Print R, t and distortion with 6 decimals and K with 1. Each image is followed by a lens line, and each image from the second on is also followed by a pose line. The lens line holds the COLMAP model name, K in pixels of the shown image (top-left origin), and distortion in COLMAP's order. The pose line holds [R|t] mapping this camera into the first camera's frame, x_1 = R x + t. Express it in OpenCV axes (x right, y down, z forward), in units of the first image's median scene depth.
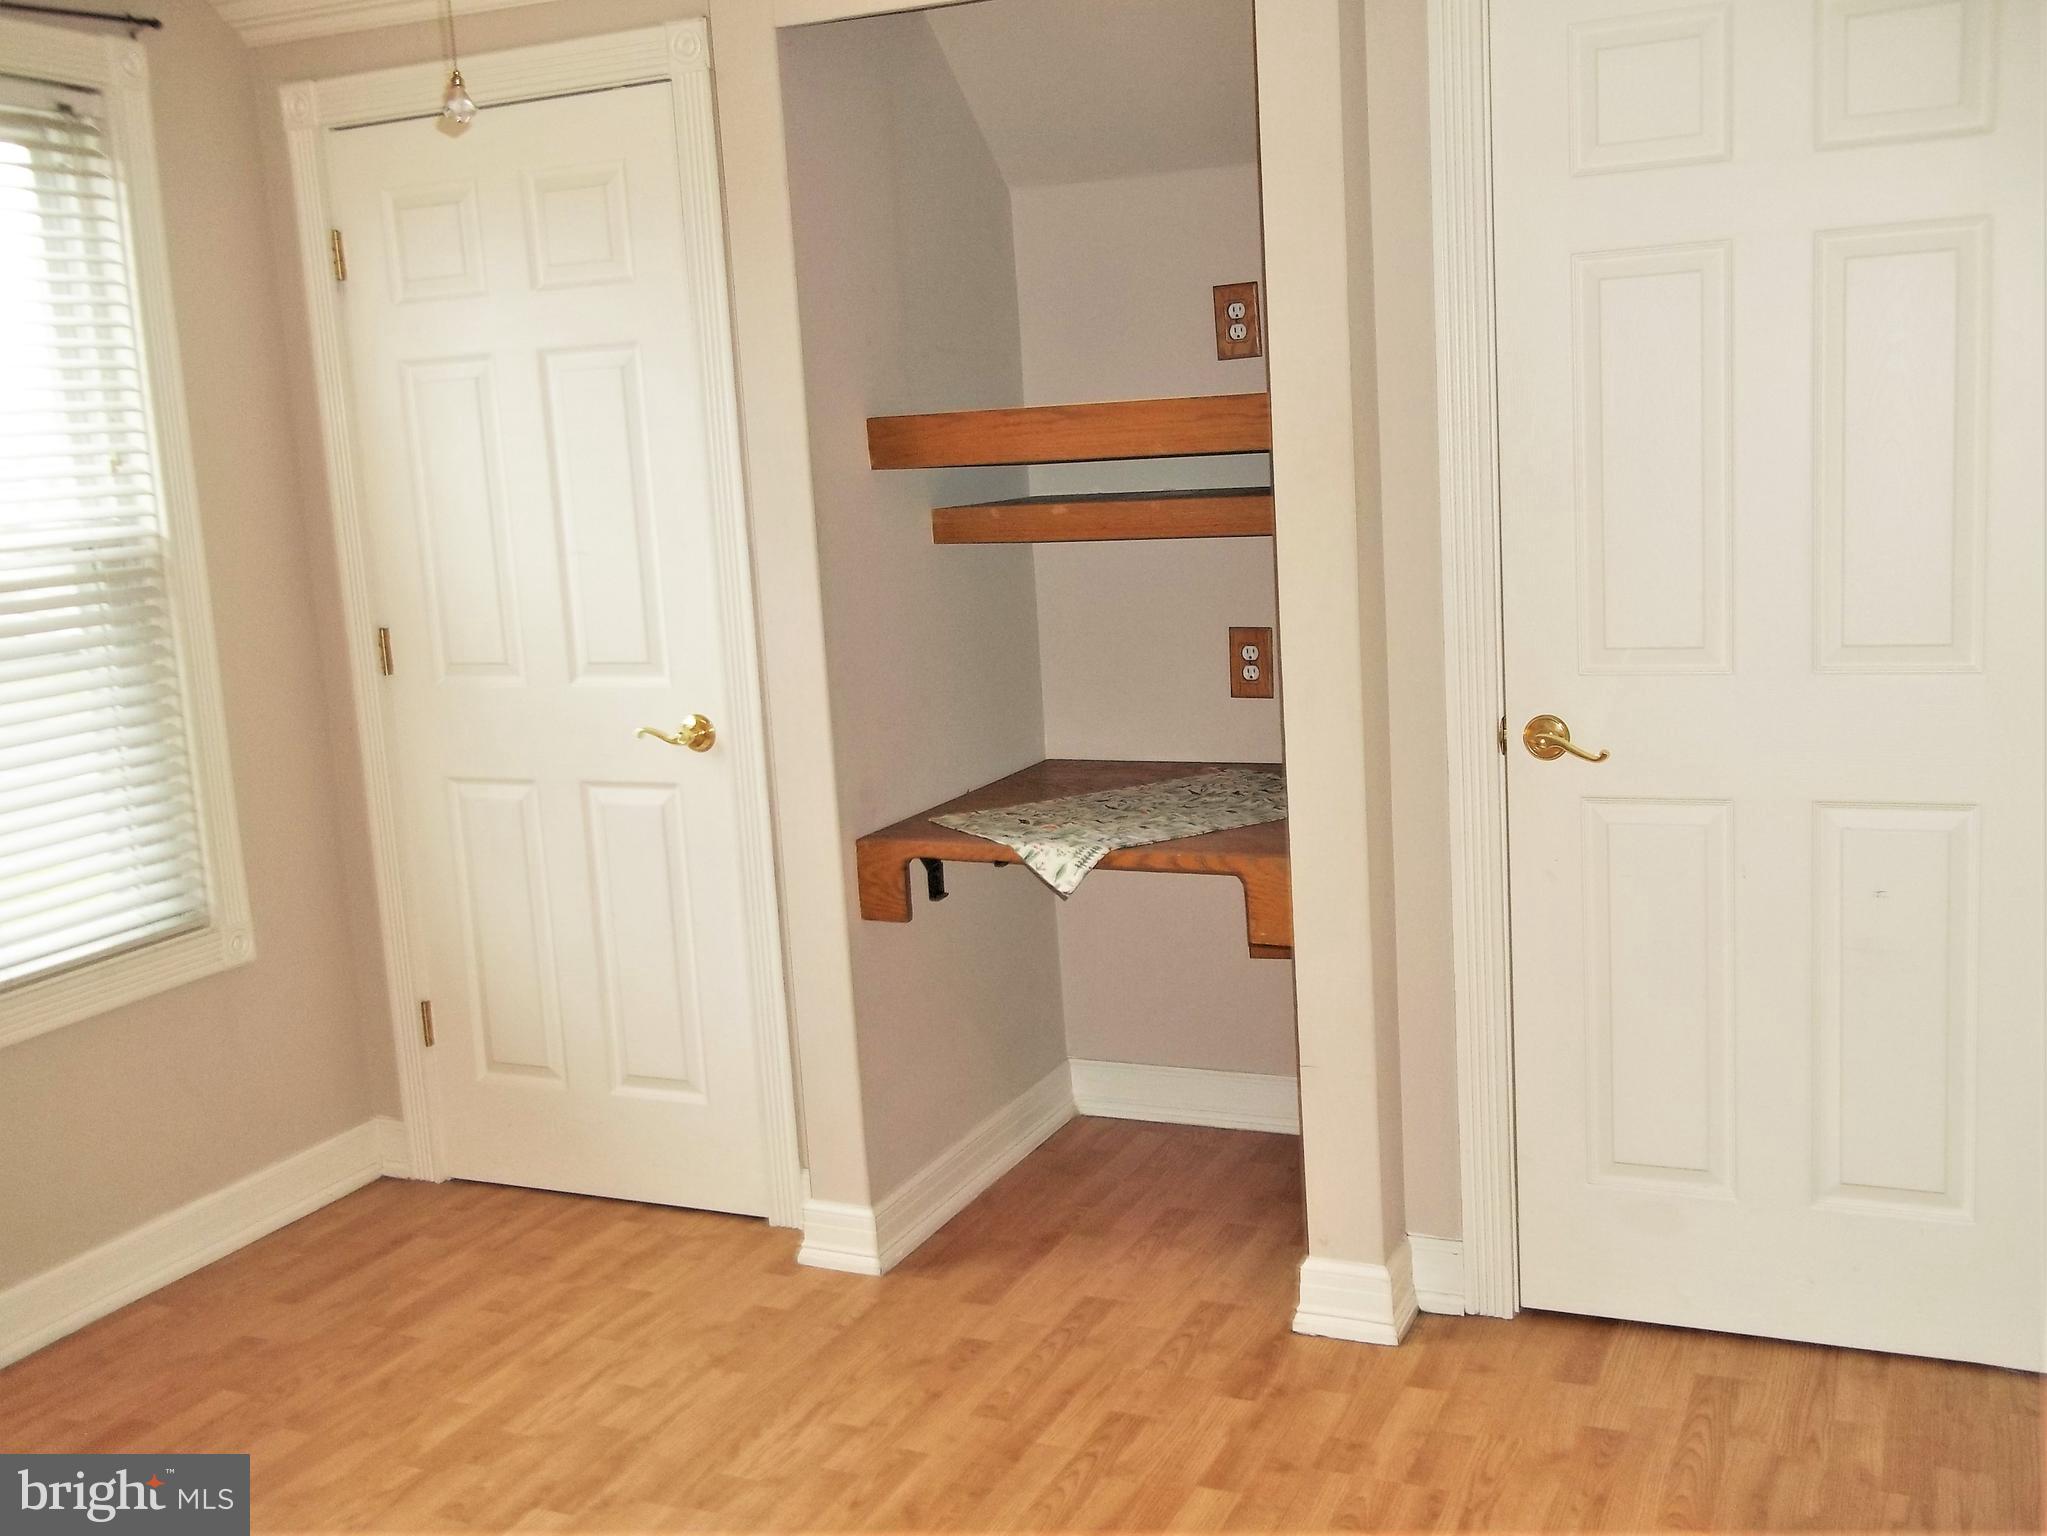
lens RADIAL K [[1997.7, 0, 1041.7], [0, 1997.7, 759.5], [0, 0, 1]] dist [0.004754, 0.025432]
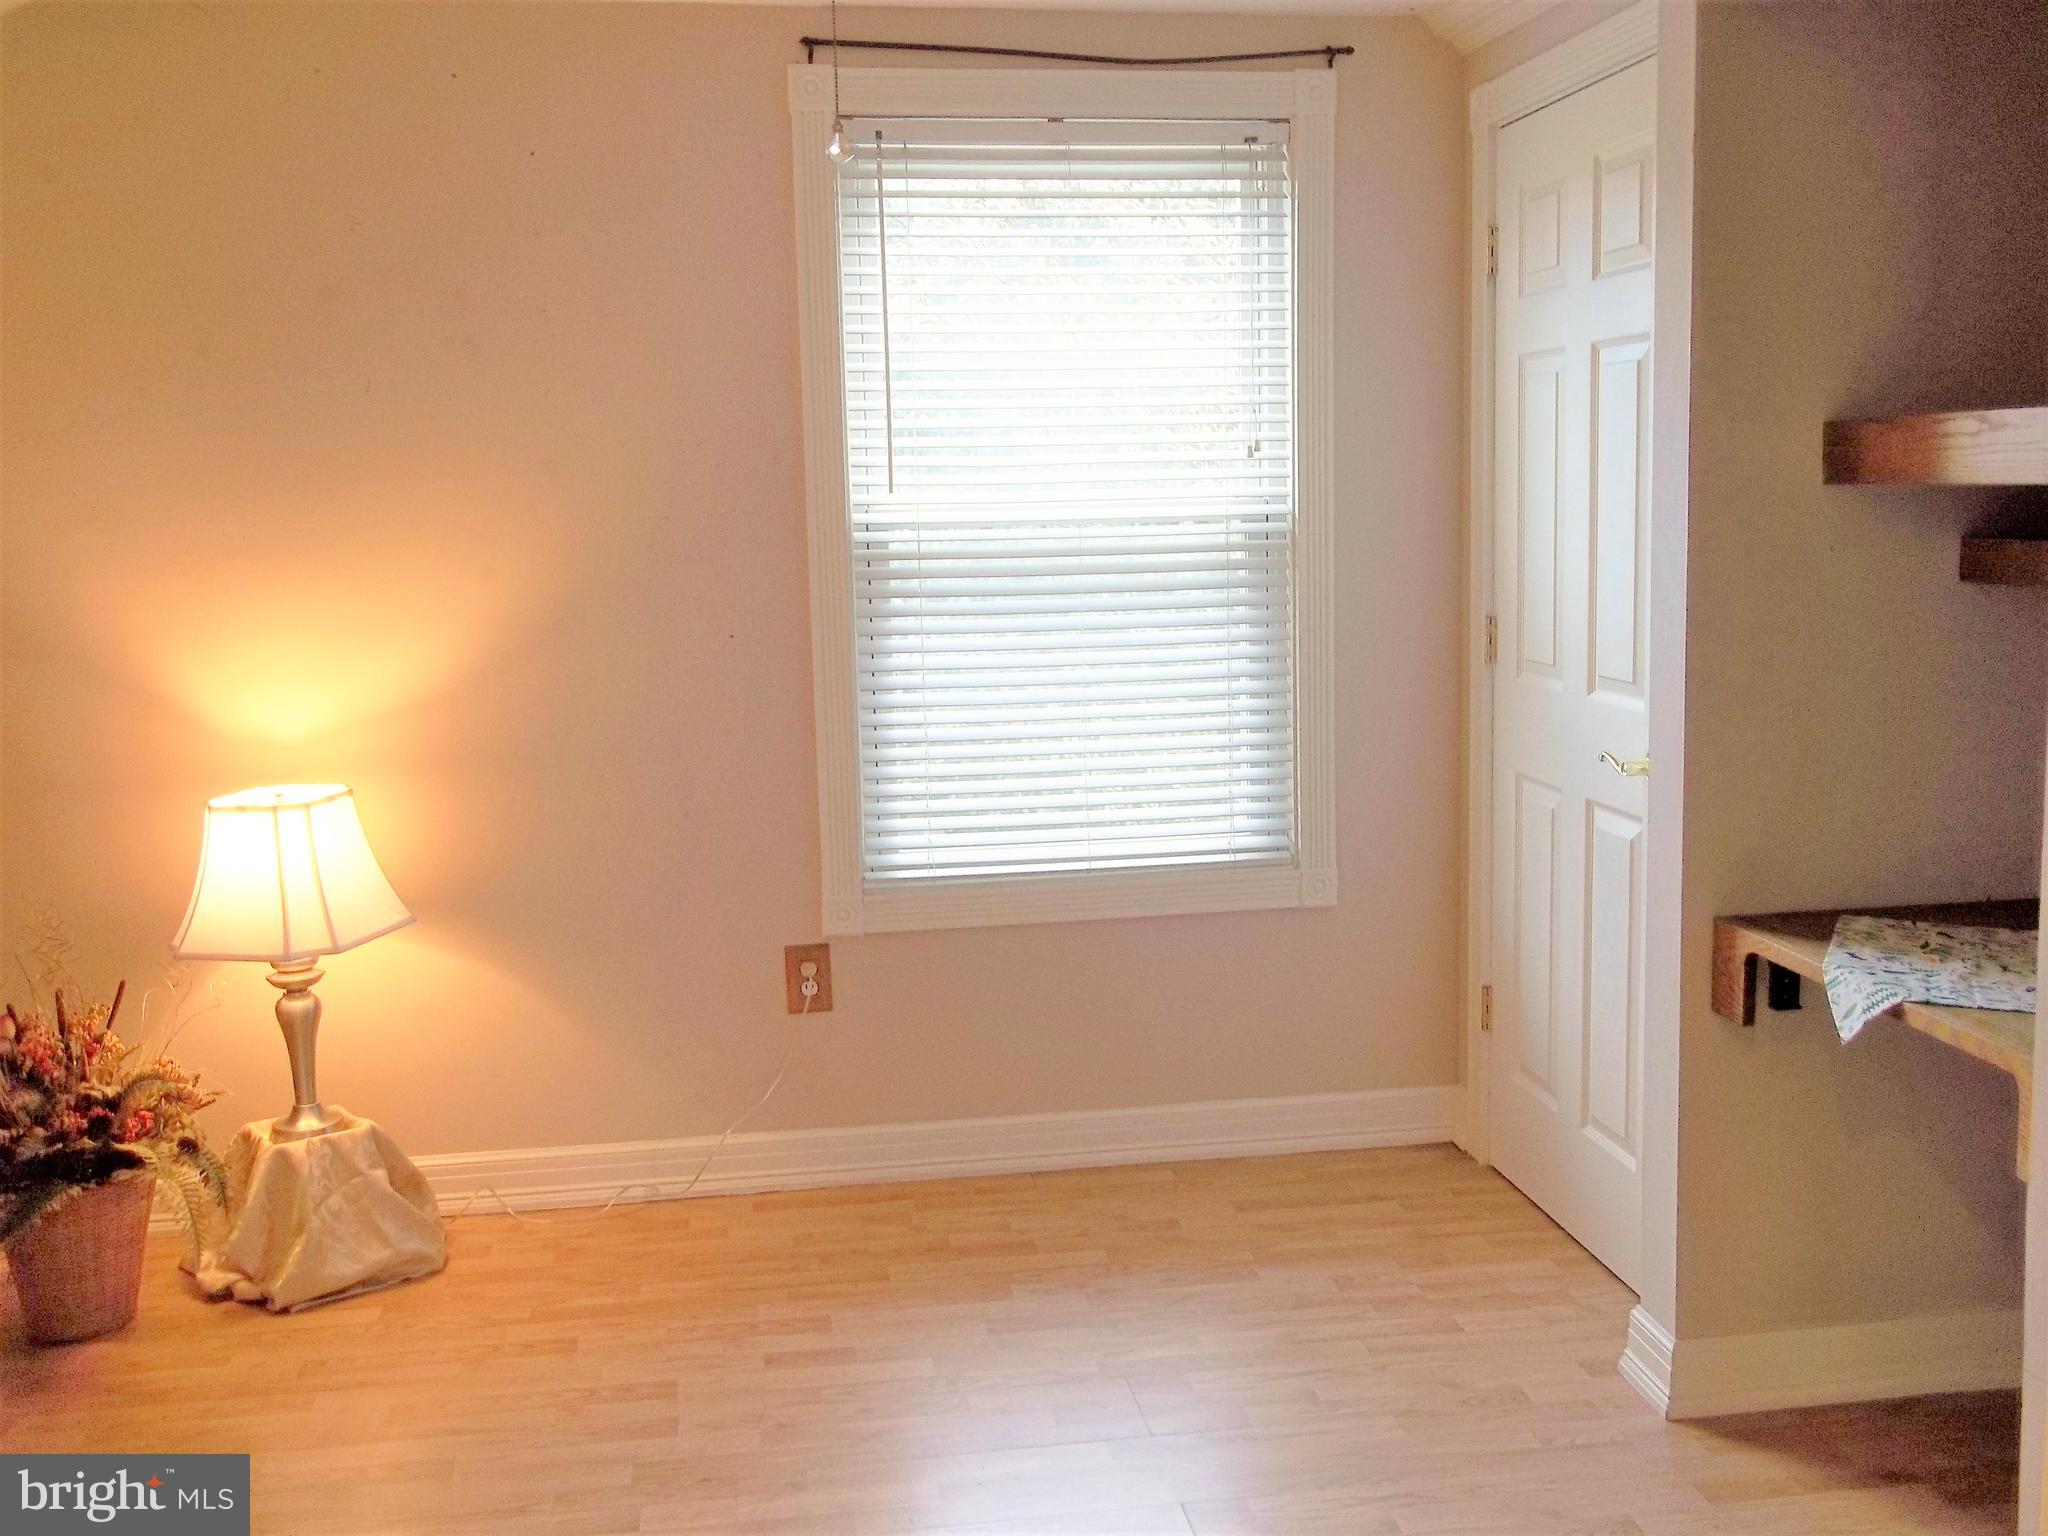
lens RADIAL K [[1998.7, 0, 1042.2], [0, 1998.7, 759.5], [0, 0, 1]] dist [0.004754, 0.025432]
pose [[0.536623, 0.161928, -0.828139, 0.433614], [-0.139341, 0.984946, 0.102298, -0.071484], [0.832238, 0.060498, 0.551108, 0.274259]]
